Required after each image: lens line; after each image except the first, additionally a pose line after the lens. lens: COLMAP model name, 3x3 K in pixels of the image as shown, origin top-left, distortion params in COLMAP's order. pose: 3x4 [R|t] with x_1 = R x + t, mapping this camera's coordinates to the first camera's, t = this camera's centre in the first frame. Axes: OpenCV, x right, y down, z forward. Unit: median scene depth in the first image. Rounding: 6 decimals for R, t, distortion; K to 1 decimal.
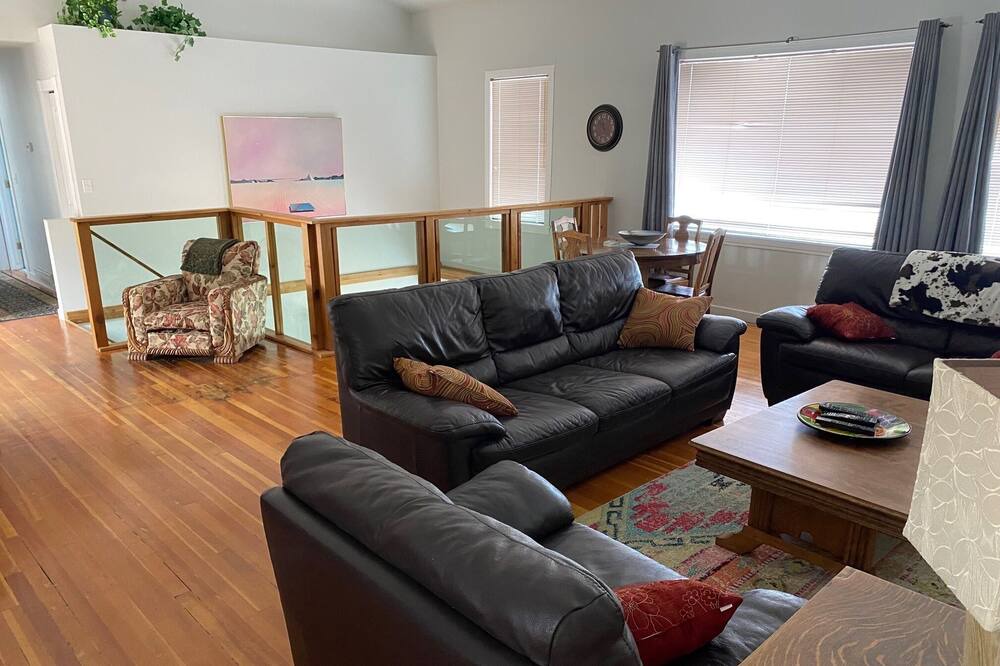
lens RADIAL K [[796.5, 0, 500.0], [0, 796.5, 333.0], [0, 0, 1]] dist [0.036151, -0.003090]
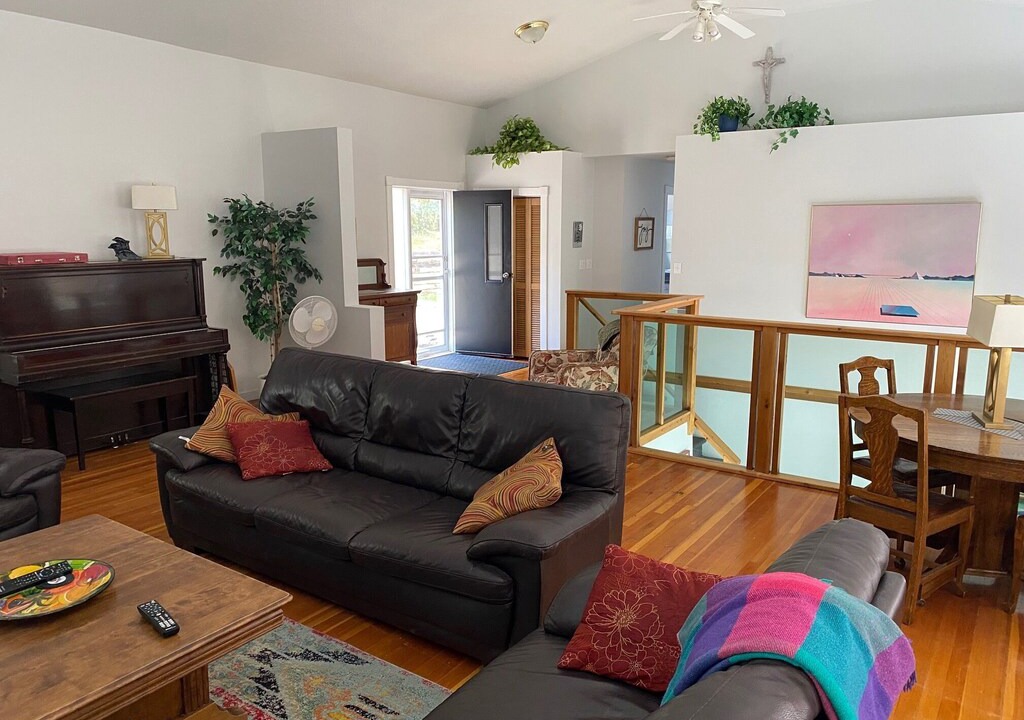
lens RADIAL K [[796.3, 0, 498.8], [0, 796.3, 364.1], [0, 0, 1]] dist [0.063993, -0.074280]
pose [[0.230558, 0.173295, -0.957503, 0.495055], [-0.234833, 0.964837, 0.118077, -0.109069], [0.944297, 0.197630, 0.263146, 0.413806]]
